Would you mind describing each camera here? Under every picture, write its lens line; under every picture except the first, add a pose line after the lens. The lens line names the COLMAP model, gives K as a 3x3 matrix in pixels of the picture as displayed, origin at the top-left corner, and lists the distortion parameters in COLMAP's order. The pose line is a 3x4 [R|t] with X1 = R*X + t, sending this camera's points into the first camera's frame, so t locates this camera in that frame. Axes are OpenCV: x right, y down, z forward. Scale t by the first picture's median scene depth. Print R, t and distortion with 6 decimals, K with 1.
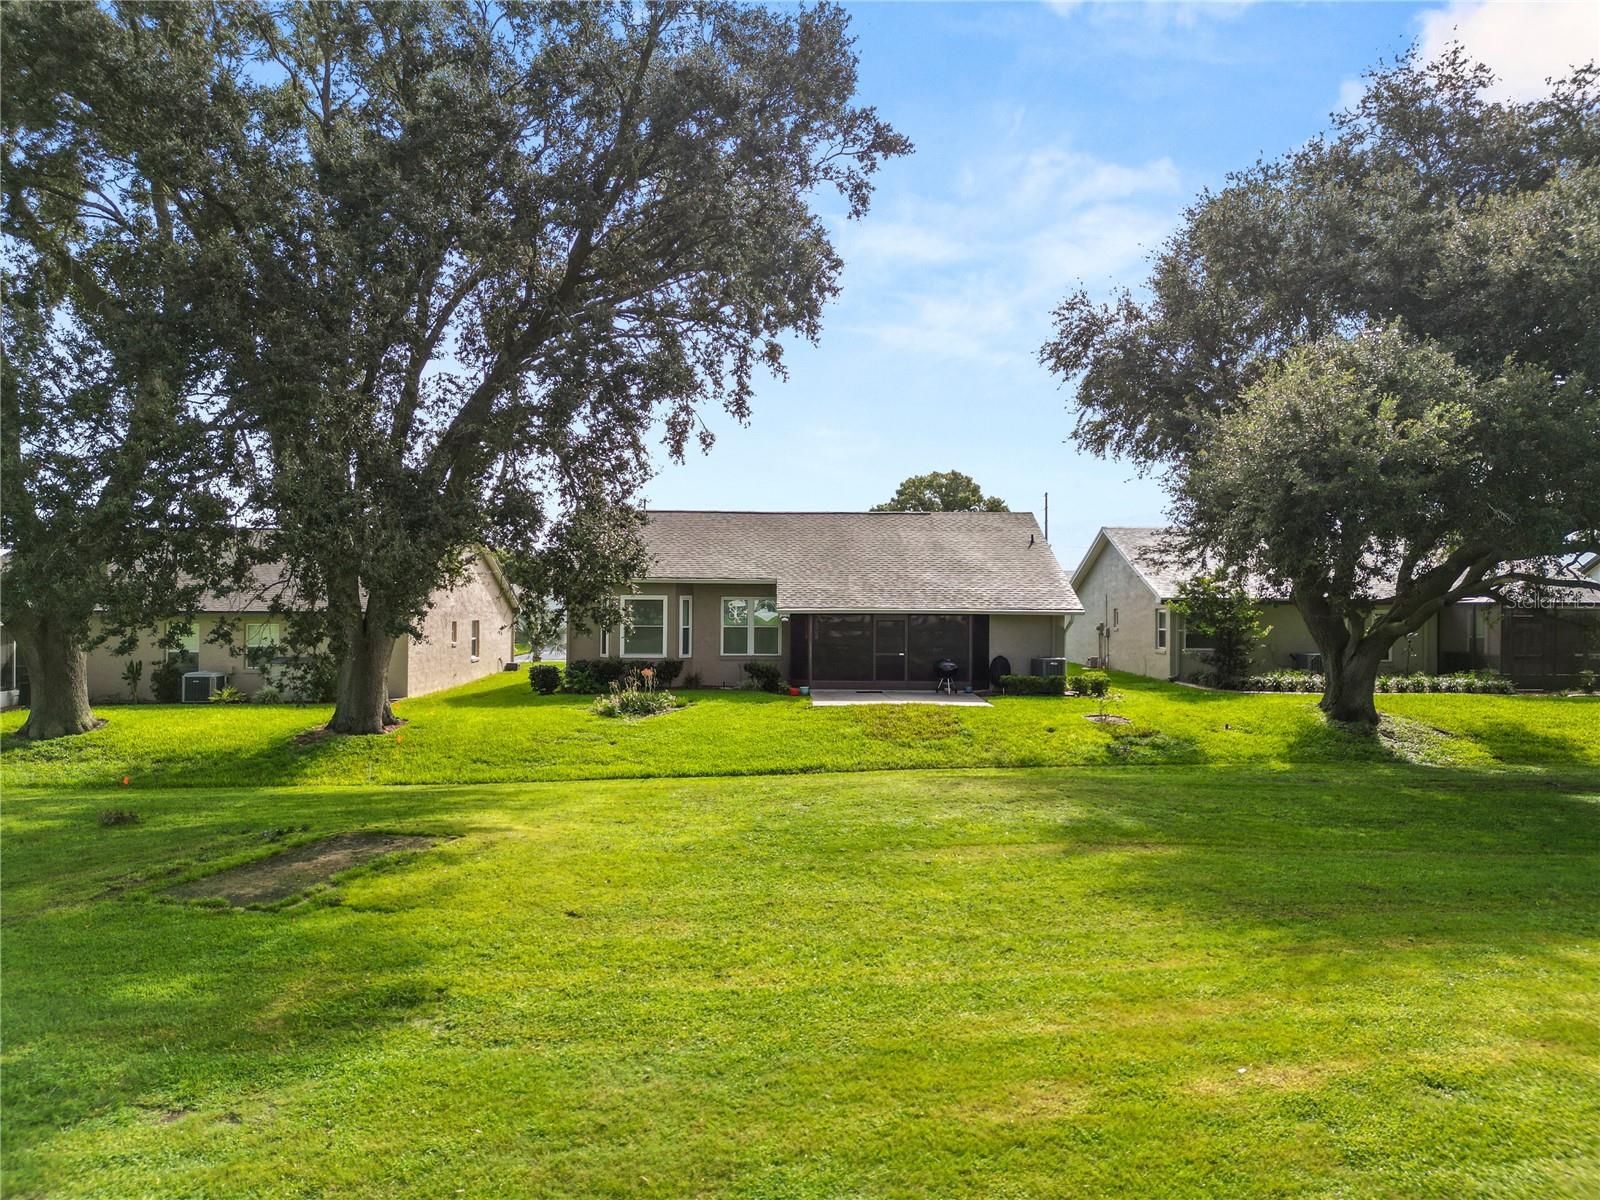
lens RADIAL K [[1217.6, 0, 800.0], [0, 1217.6, 600.0], [0, 0, 1]] dist [0.037973, -0.000963]
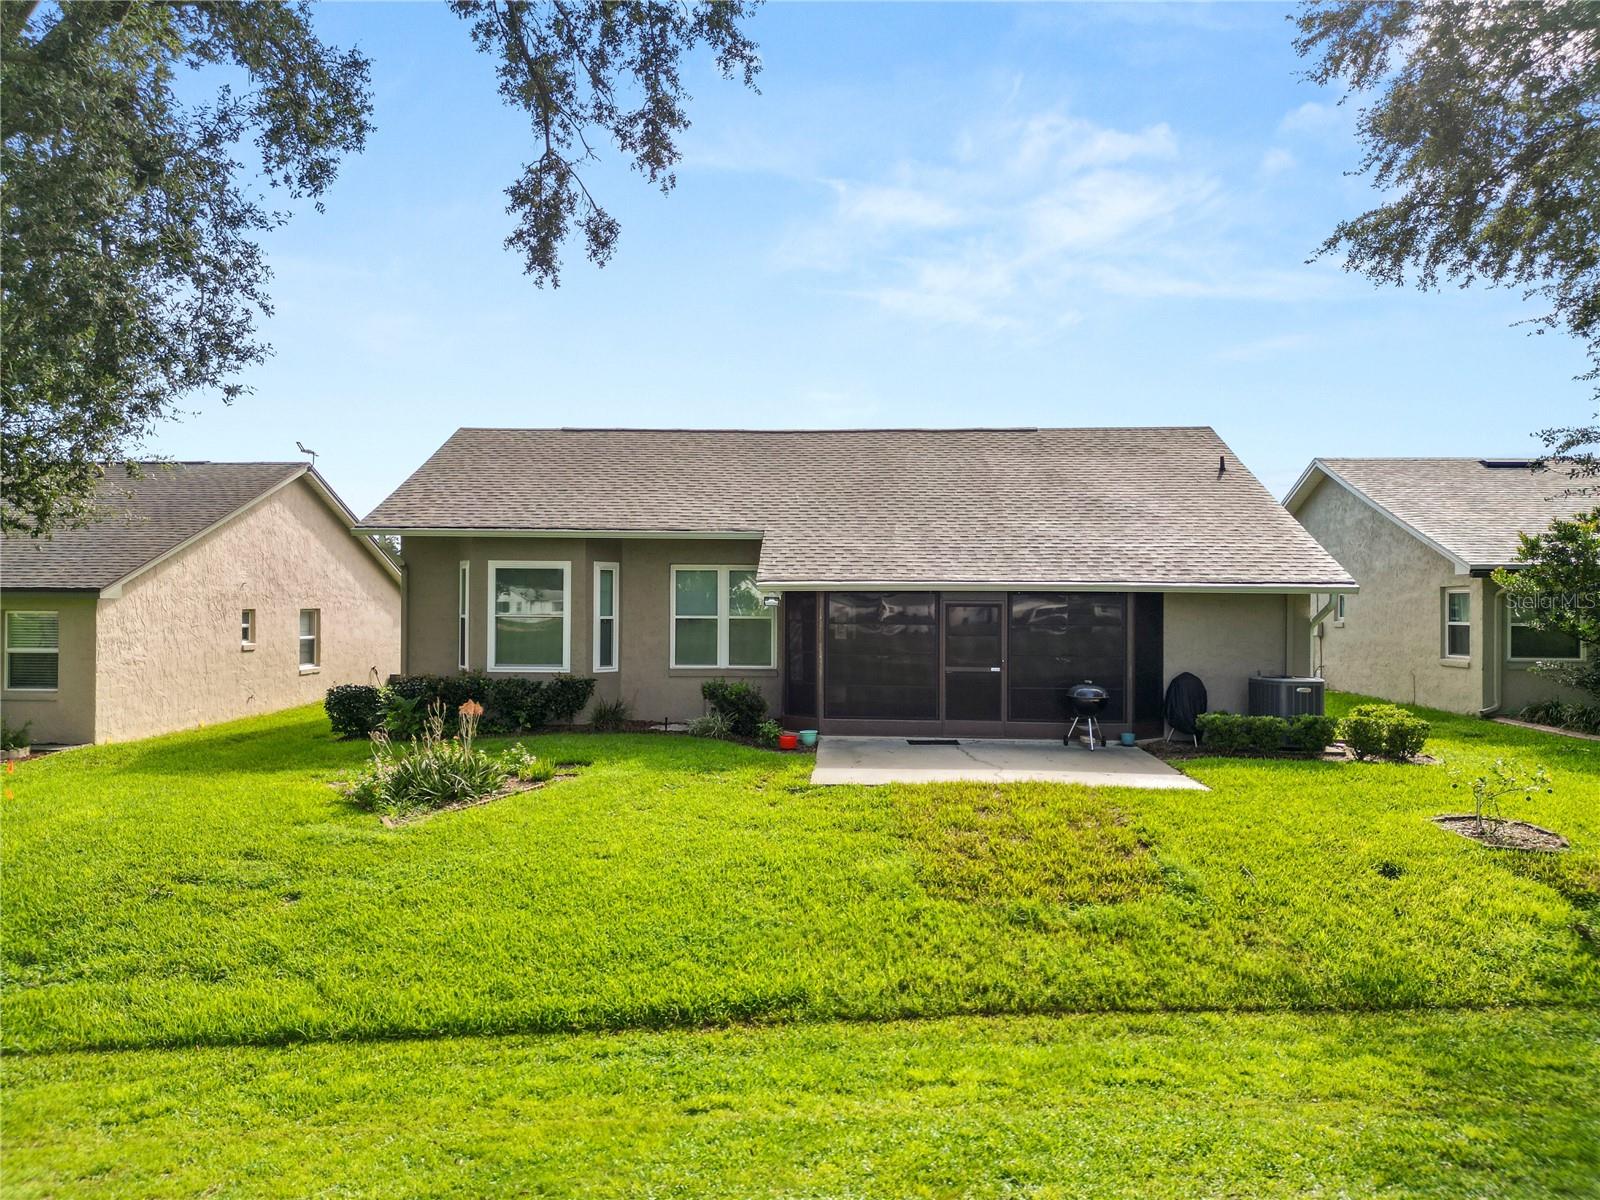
lens RADIAL K [[1217.6, 0, 800.0], [0, 1217.6, 600.0], [0, 0, 1]] dist [0.037973, -0.000963]
pose [[0.998542, 0.000196, -0.053984, 0.028119], [-0.000169, 1.000000, 0.000505, 0.014584], [0.053984, -0.000495, 0.998542, 0.473126]]
